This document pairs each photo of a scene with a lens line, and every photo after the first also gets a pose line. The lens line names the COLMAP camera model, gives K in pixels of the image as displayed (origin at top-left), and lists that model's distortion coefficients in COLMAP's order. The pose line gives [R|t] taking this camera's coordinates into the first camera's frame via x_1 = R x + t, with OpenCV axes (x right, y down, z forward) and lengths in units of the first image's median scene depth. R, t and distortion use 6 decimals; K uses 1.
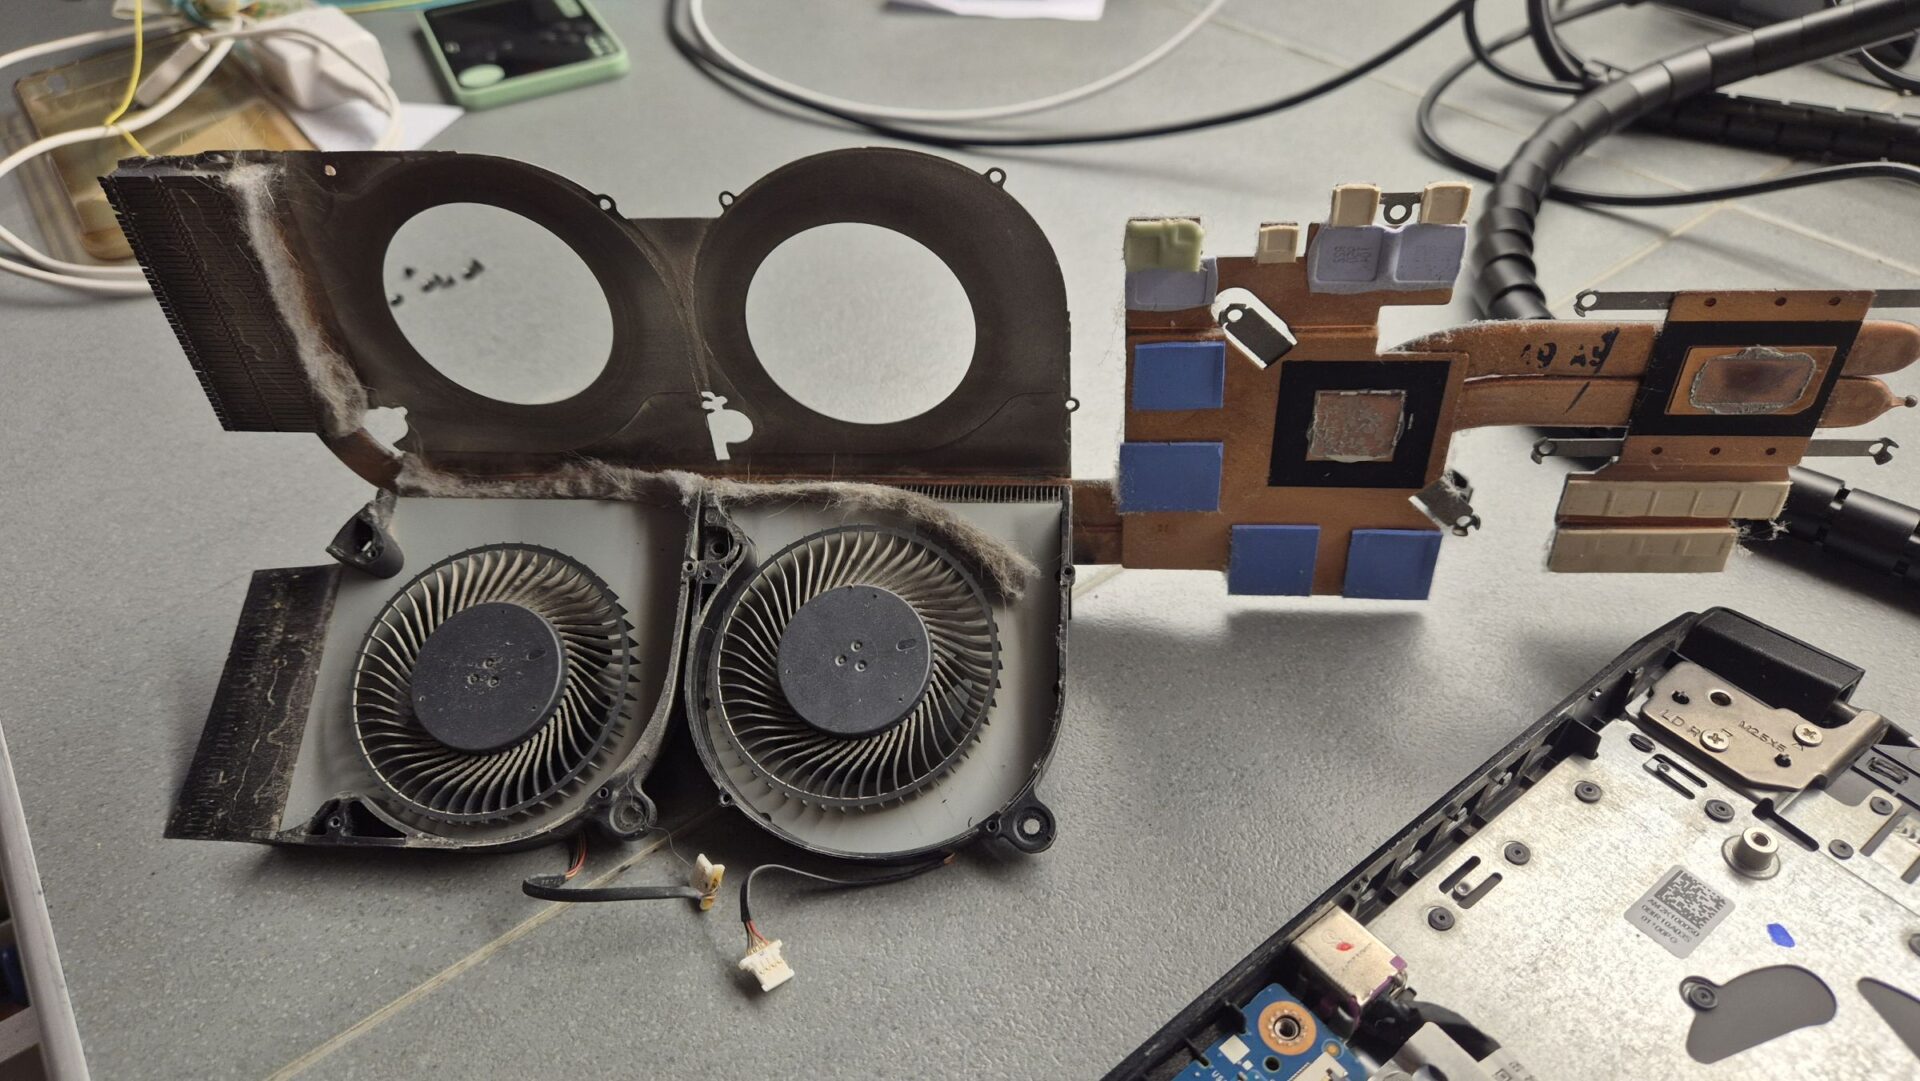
lens RADIAL K [[1292.6, 0, 946.7], [0, 1292.6, 530.2], [0, 0, 1]] dist [0.046664, -0.061487]
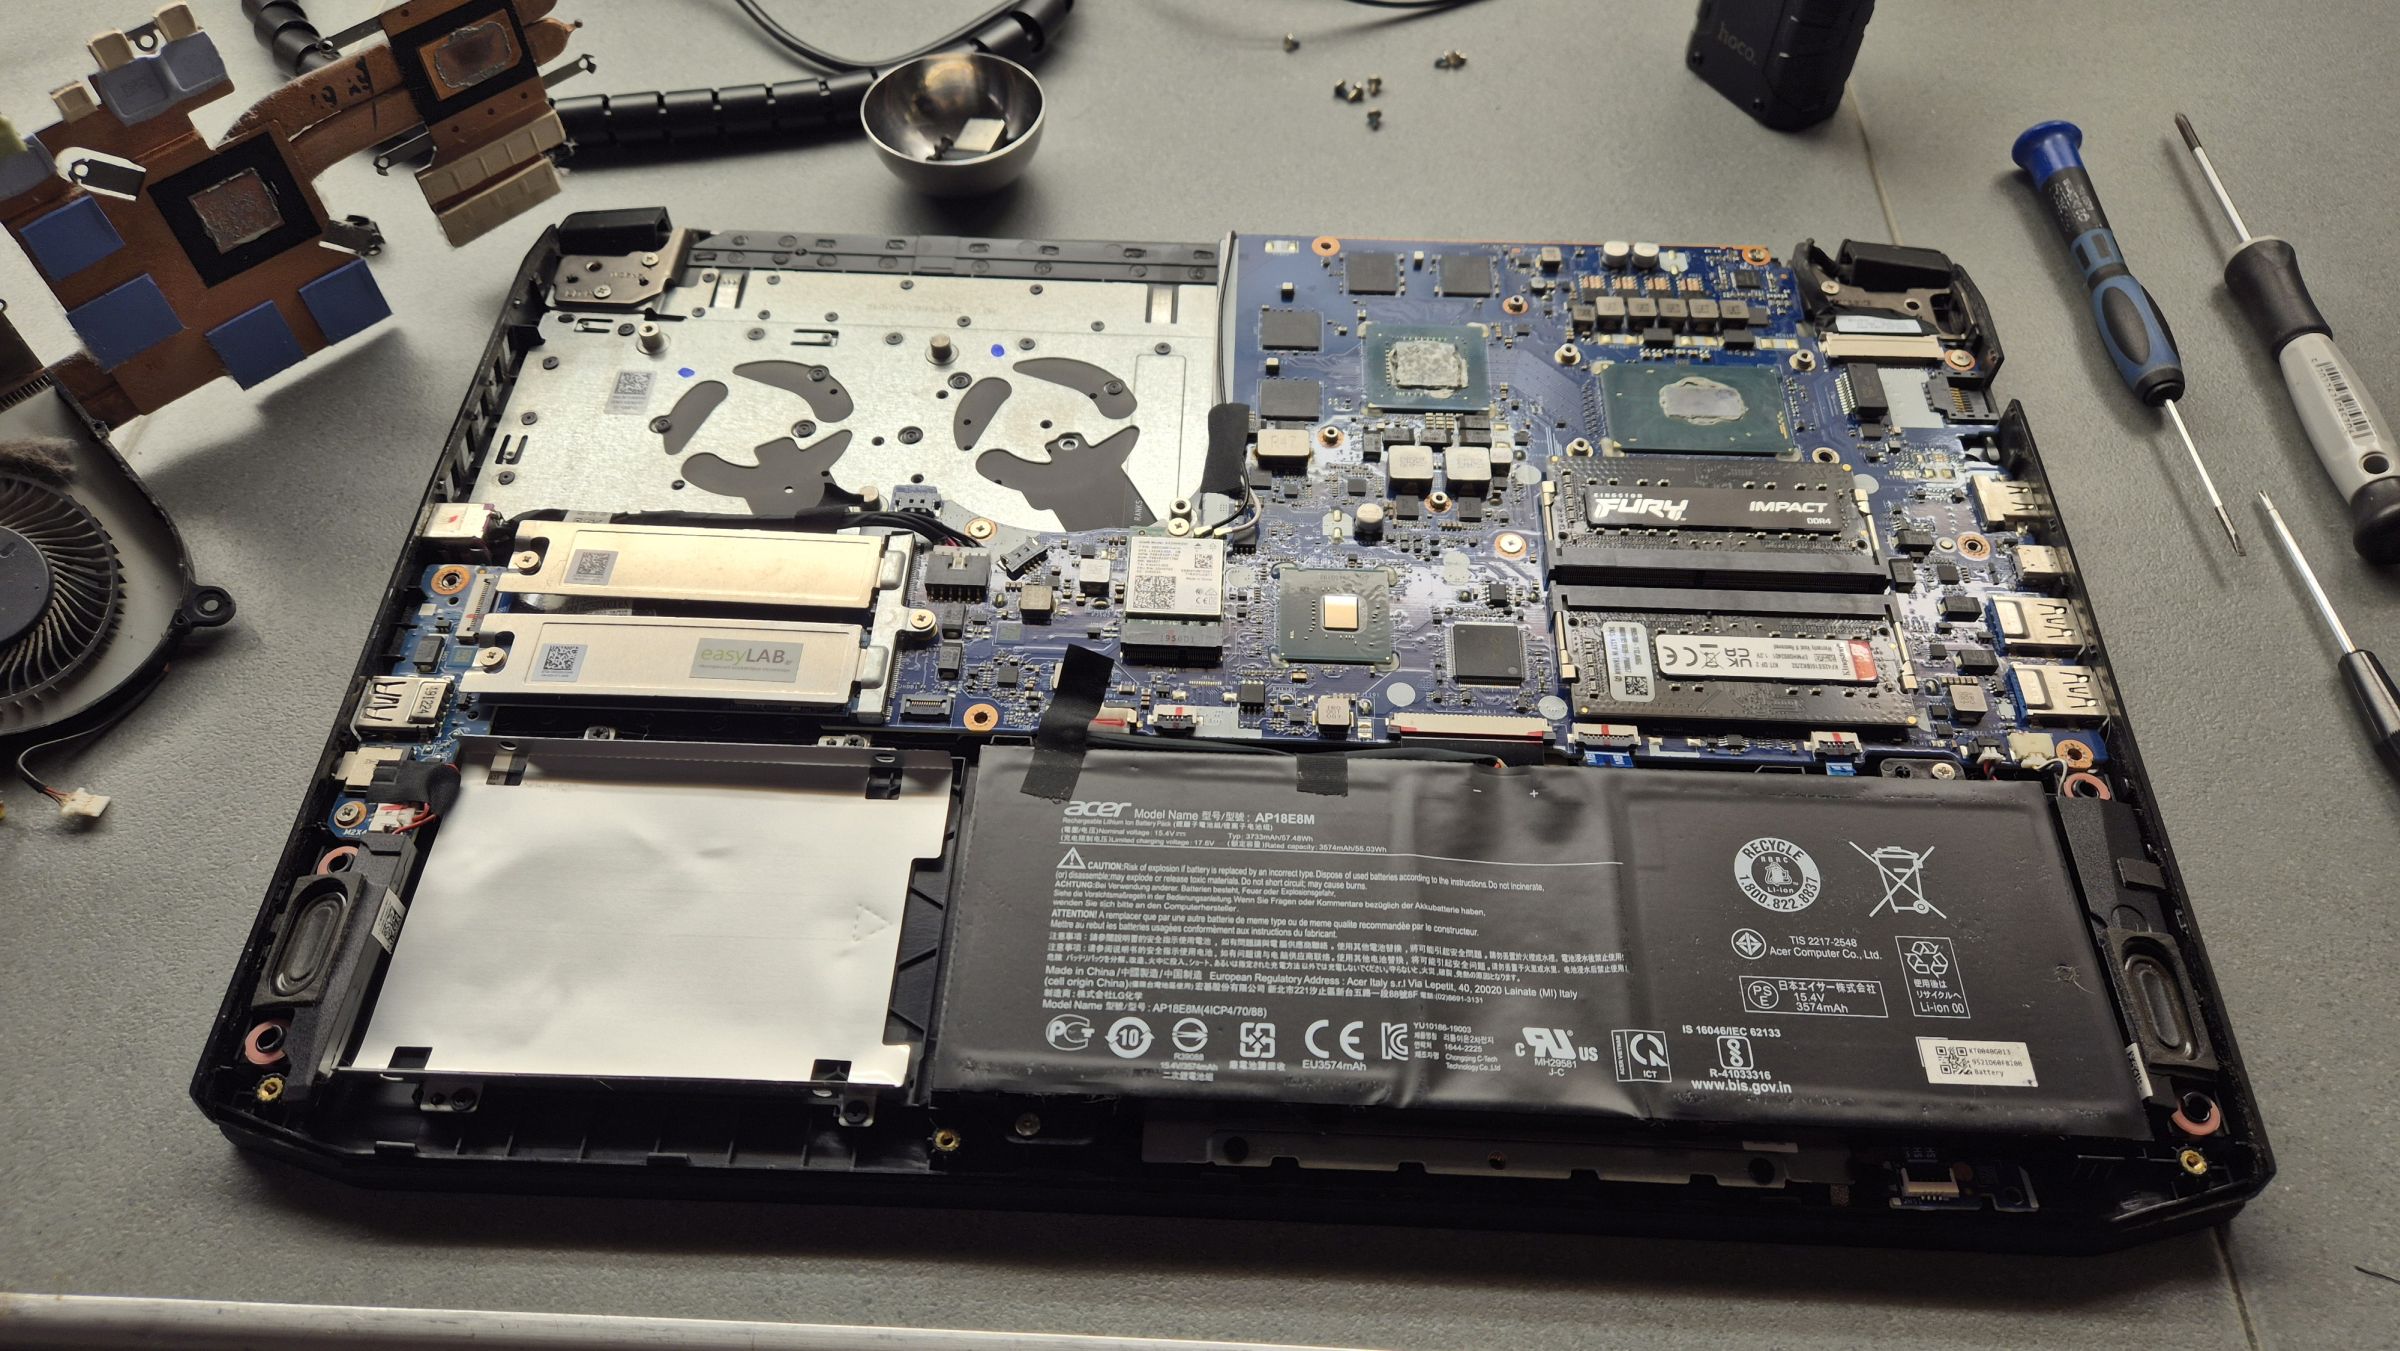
lens RADIAL K [[1629.6, 0, 1221.2], [0, 1629.6, 663.8], [0, 0, 1]] dist [0.051229, -0.065168]
pose [[0.614605, -0.588120, 0.525714, -0.196646], [0.478589, 0.807780, 0.344158, 0.184106], [-0.627067, 0.040080, 0.777933, -0.823629]]
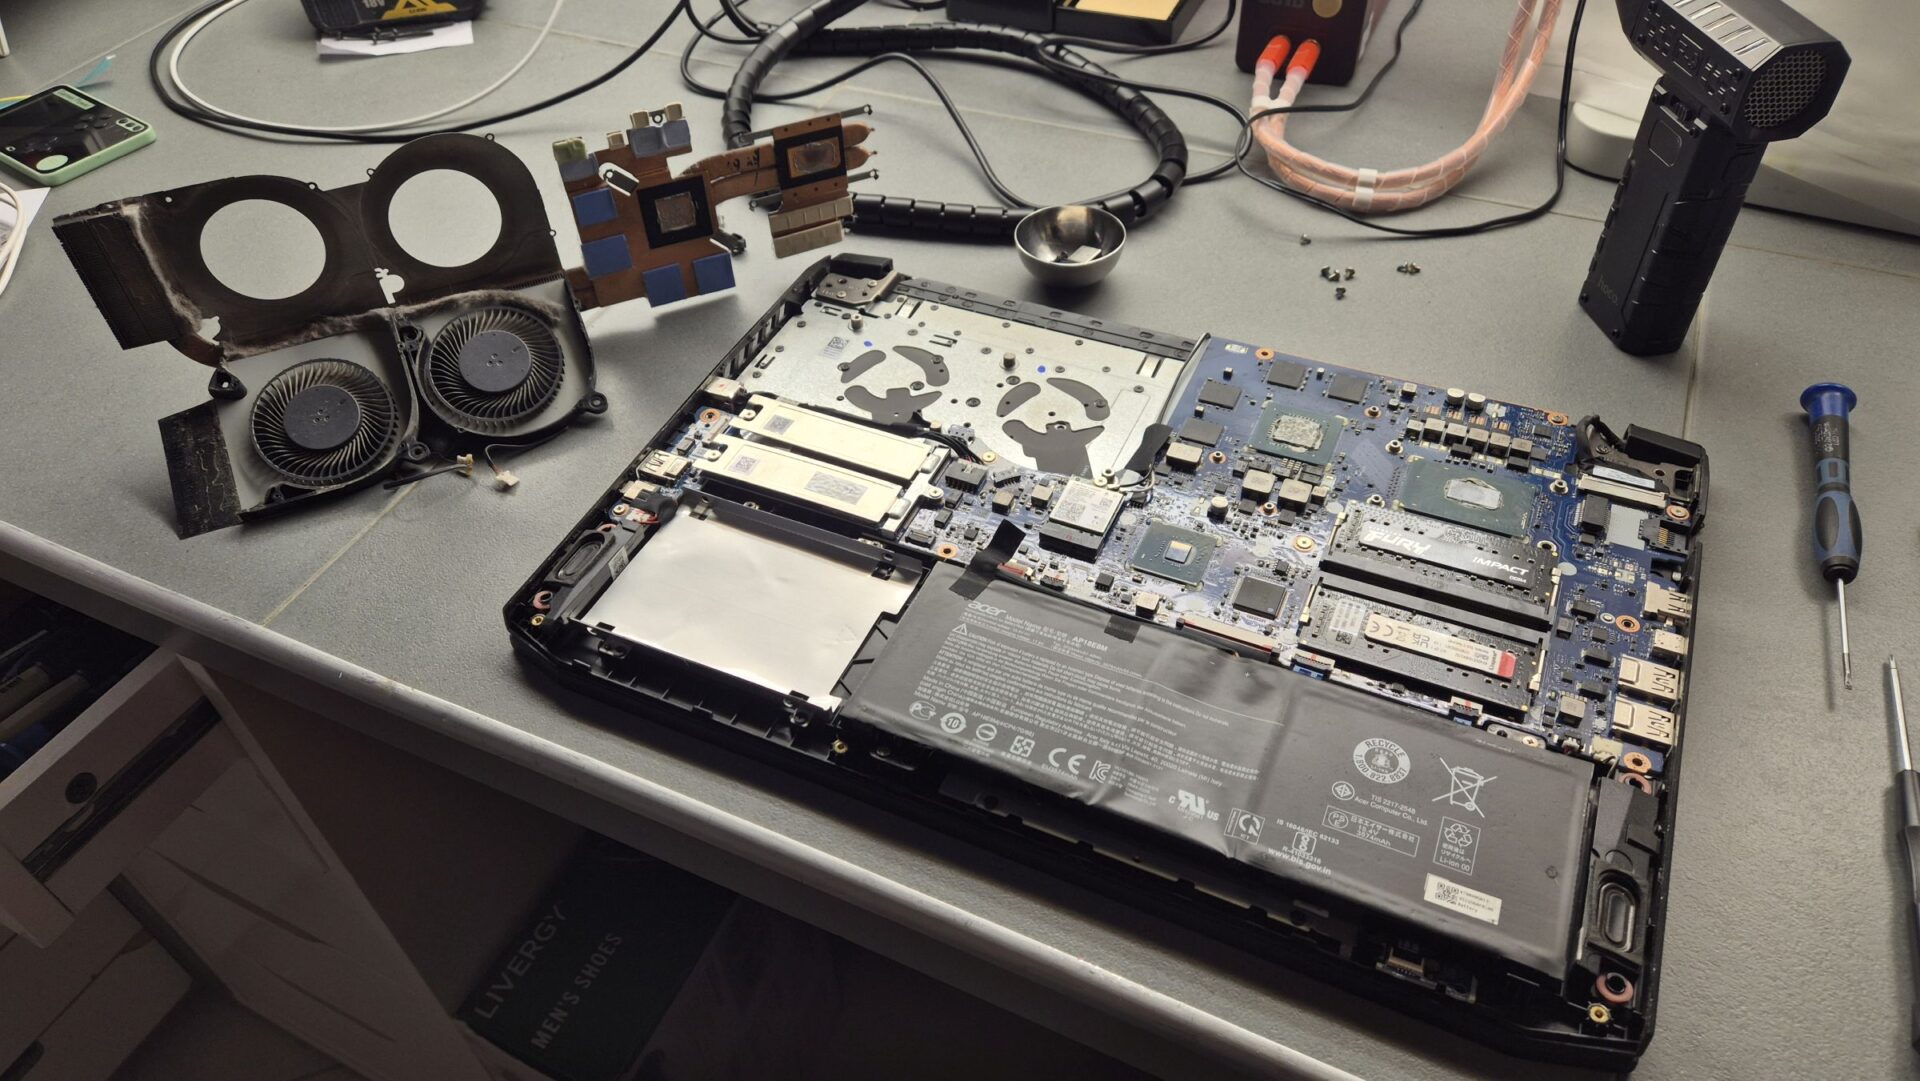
lens RADIAL K [[1292.6, 0, 946.7], [0, 1292.6, 530.2], [0, 0, 1]] dist [0.046664, -0.061487]
pose [[0.876756, -0.313842, 0.364420, -0.298298], [0.302135, 0.948973, 0.090359, 0.409928], [-0.374183, 0.030882, 0.926841, -1.372380]]
